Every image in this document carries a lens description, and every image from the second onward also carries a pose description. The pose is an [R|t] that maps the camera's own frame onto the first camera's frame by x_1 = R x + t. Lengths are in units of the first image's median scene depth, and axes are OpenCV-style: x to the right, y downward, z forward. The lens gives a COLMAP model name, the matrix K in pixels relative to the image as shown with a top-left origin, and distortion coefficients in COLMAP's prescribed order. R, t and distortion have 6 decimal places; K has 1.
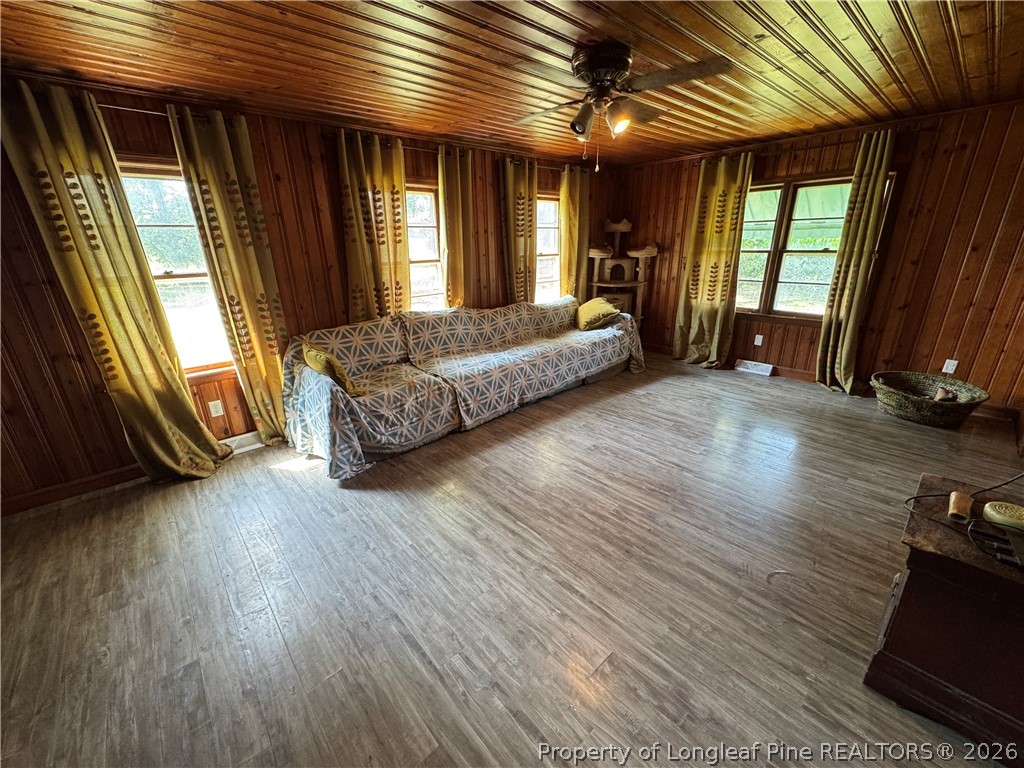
lens RADIAL K [[408.2, 0, 515.3], [0, 408.2, 385.0], [0, 0, 1]] dist [-0.004349, 0.000902]
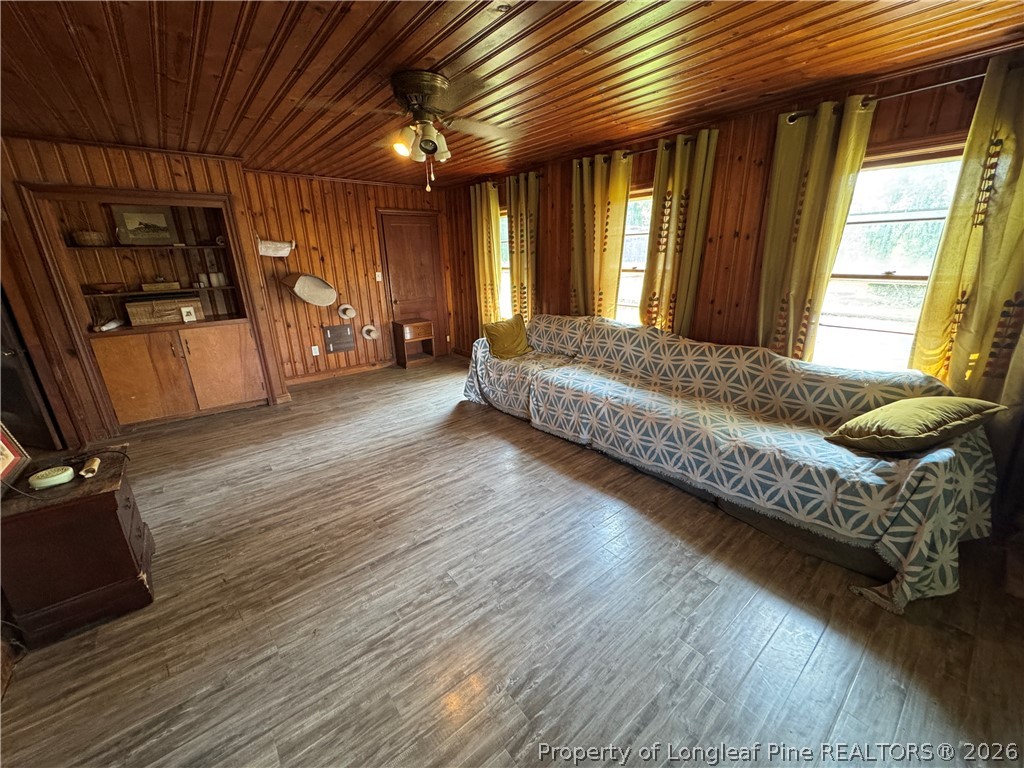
lens RADIAL K [[408.2, 0, 514.9], [0, 408.2, 387.4], [0, 0, 1]] dist [-0.004349, 0.000902]
pose [[-0.052820, 0.334542, -0.940899, 0.810840], [-0.308721, 0.890587, 0.333984, -0.307066], [0.949685, 0.308117, 0.056239, 0.804102]]
